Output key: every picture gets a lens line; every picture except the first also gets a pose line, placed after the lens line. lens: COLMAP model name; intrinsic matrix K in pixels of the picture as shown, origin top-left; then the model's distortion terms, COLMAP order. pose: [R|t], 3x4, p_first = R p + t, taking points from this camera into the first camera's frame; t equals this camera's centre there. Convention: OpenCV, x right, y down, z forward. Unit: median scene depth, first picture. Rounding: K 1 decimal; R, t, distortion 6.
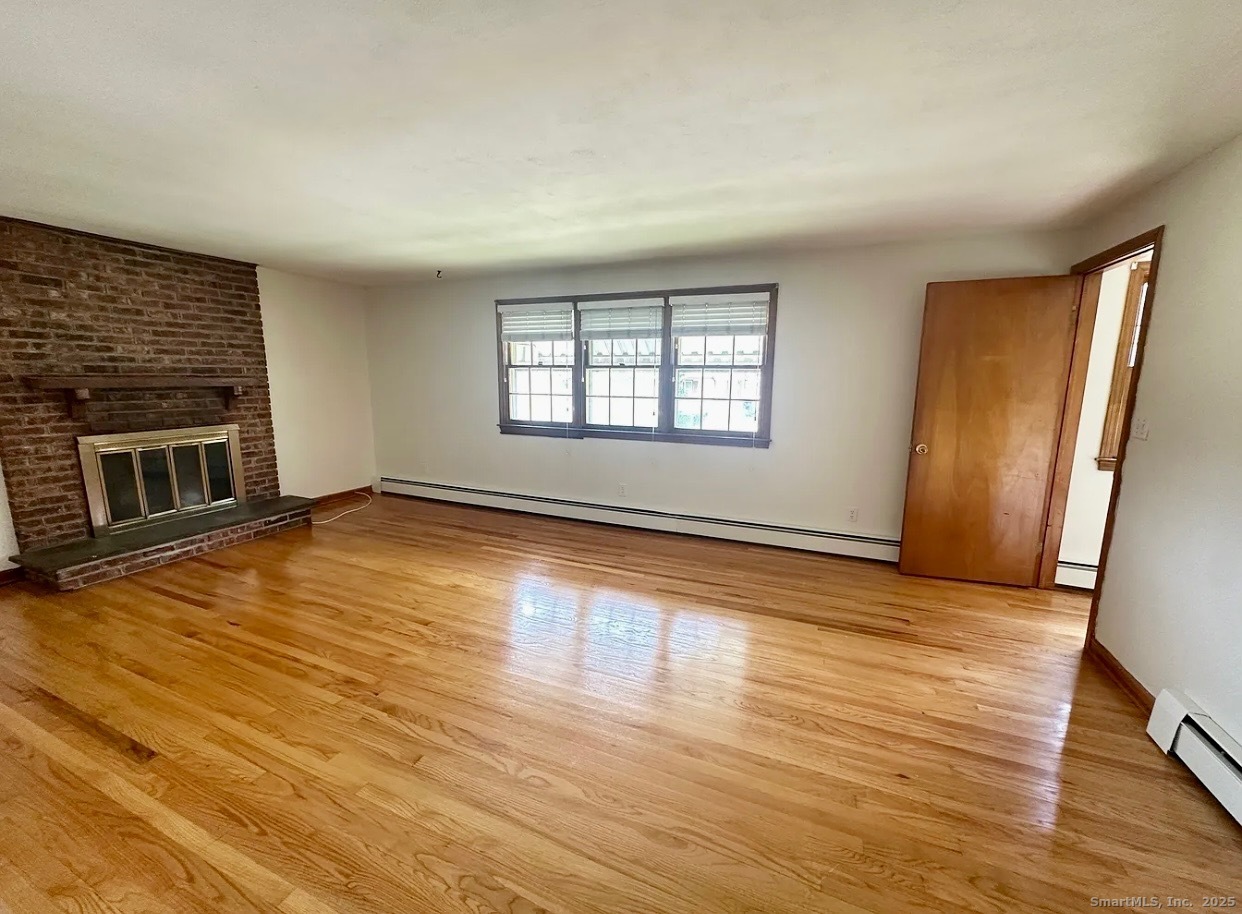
lens RADIAL K [[493.1, 0, 623.1], [0, 493.1, 459.1], [0, 0, 1]] dist [-0.001390, 0.000055]
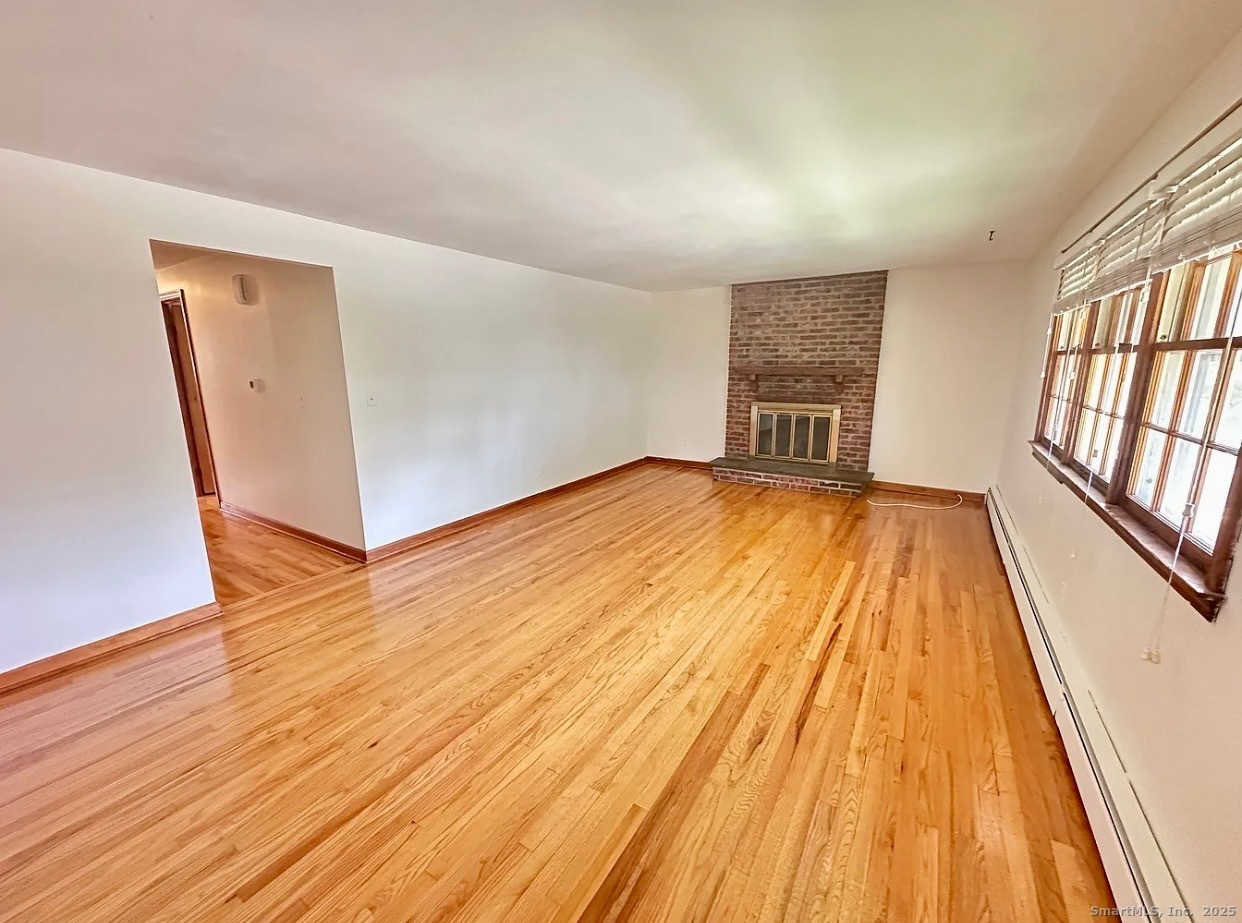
lens RADIAL K [[518.0, 0, 630.4], [0, 518.0, 465.5], [0, 0, 1]] dist [-0.001570, -0.000090]
pose [[-0.173938, 0.185407, -0.967145, 0.727086], [-0.166002, 0.962541, 0.214379, -0.135432], [0.970664, 0.197836, -0.136645, 0.793409]]
